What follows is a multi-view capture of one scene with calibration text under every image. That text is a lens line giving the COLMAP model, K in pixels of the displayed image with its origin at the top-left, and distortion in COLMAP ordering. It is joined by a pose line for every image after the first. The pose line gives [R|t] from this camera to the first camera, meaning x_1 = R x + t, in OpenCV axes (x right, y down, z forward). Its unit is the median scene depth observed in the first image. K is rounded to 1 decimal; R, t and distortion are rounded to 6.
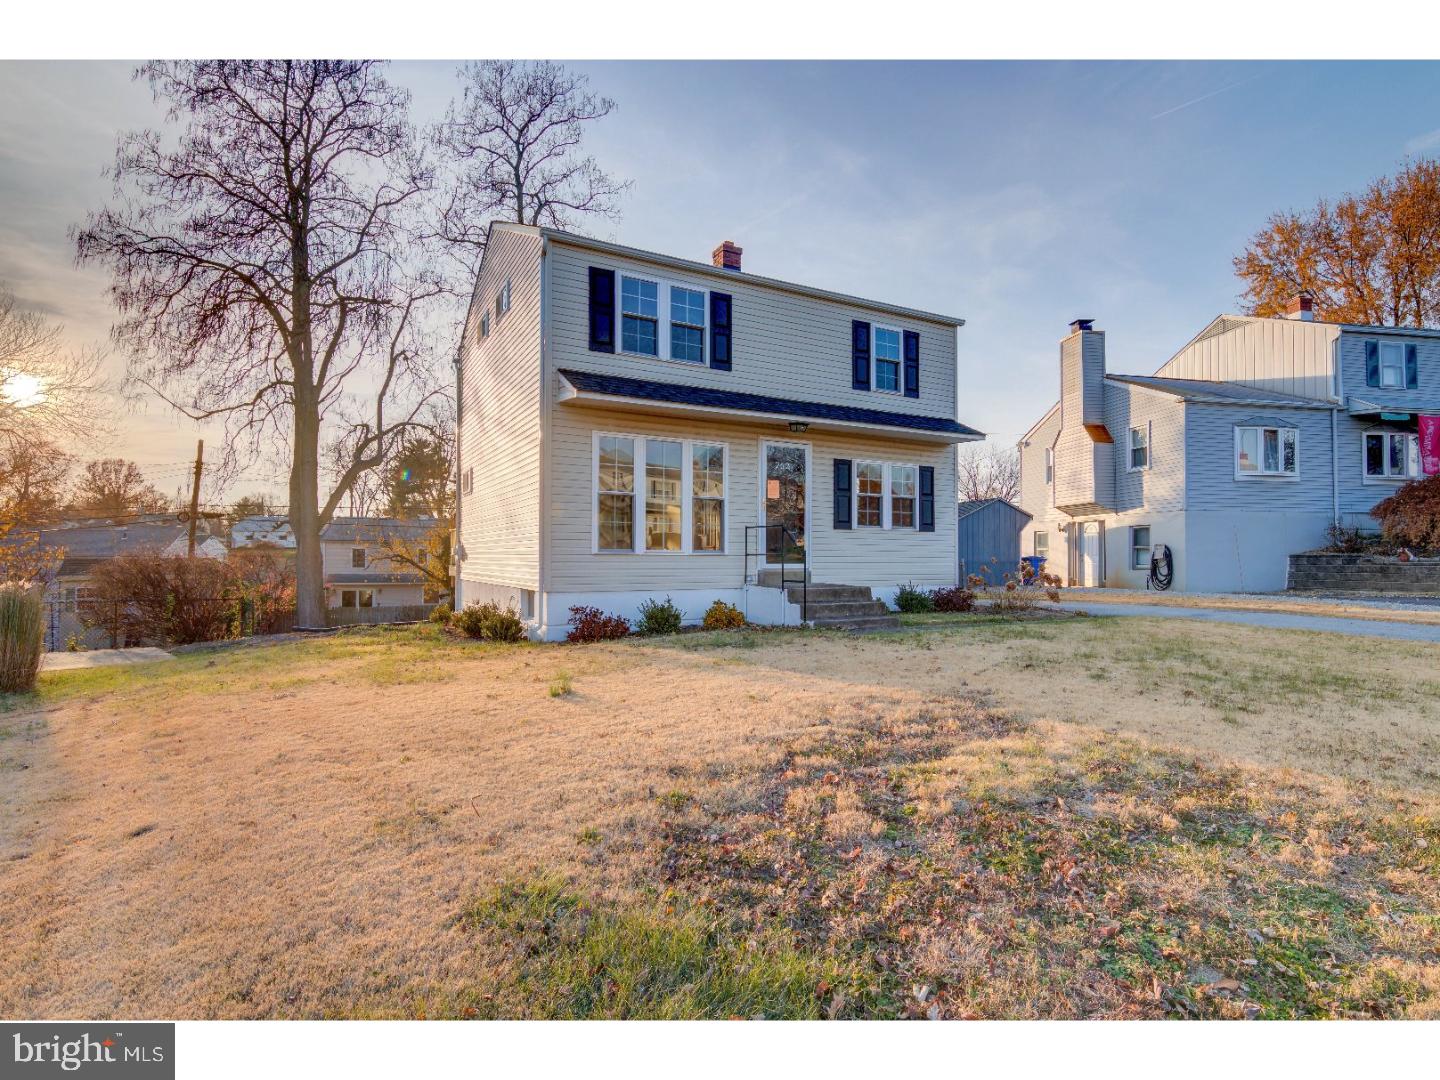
lens RADIAL K [[729.3, 0, 717.4], [0, 729.3, 544.0], [0, 0, 1]] dist [0.015835, -0.010890]
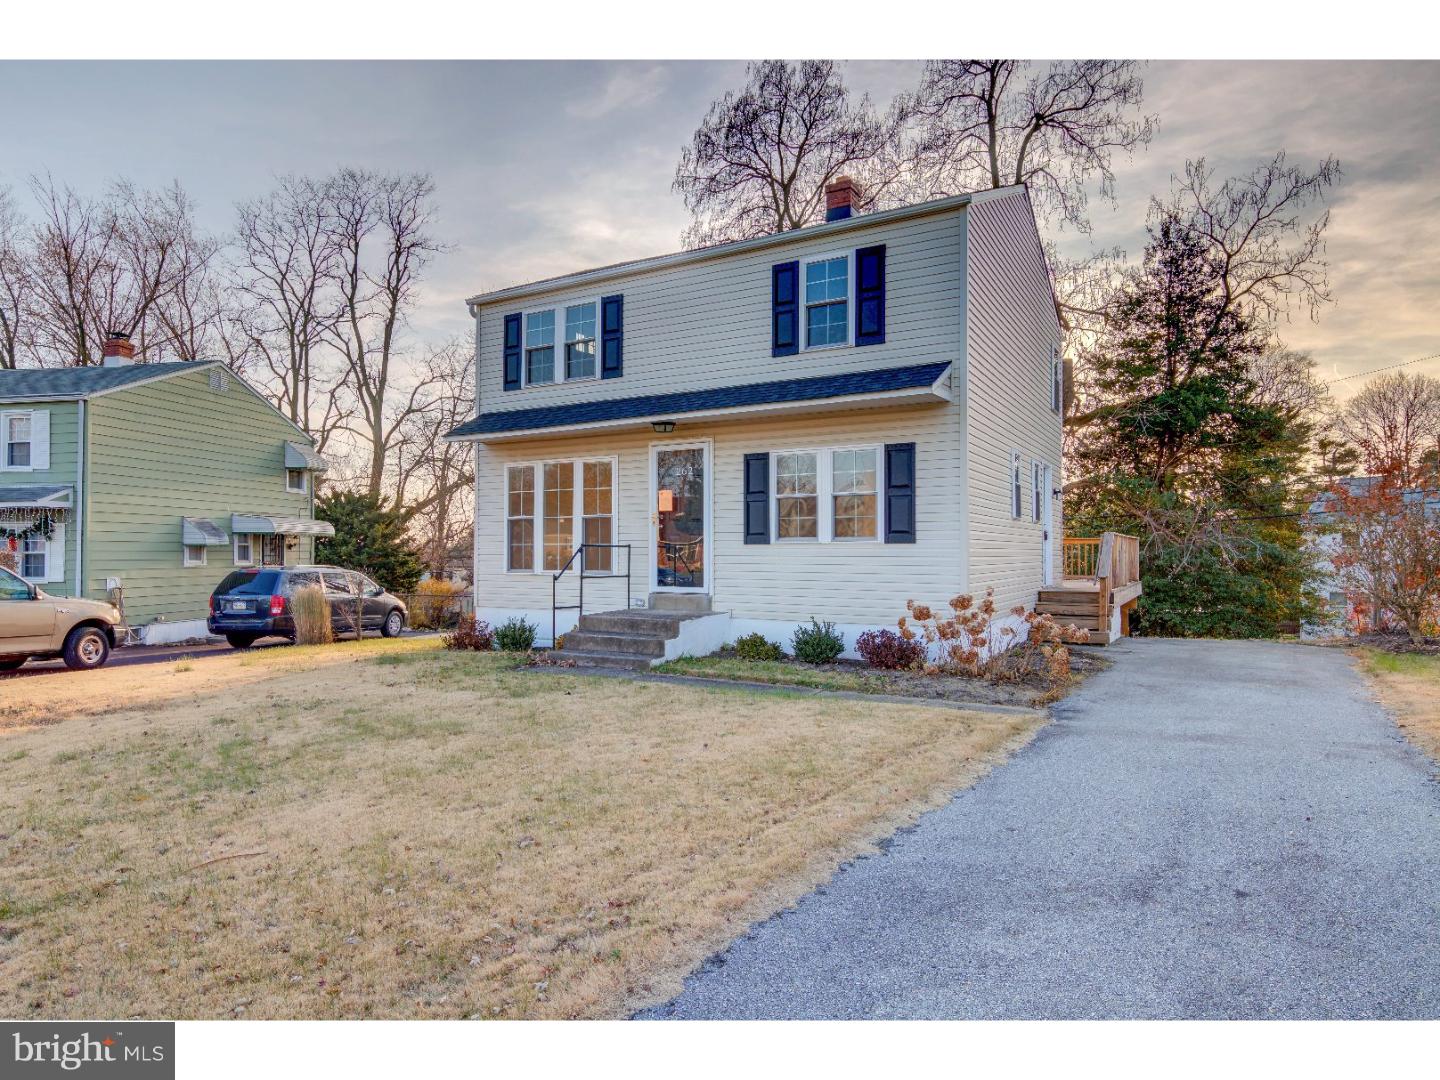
lens RADIAL K [[790.6, 0, 720.0], [0, 790.6, 540.0], [0, 0, 1]] dist [0.004639, 0.000145]
pose [[0.558370, -0.028309, -0.829109, 0.837476], [0.009752, 0.999573, -0.027562, -0.002100], [0.829535, 0.007304, 0.558407, 0.506017]]
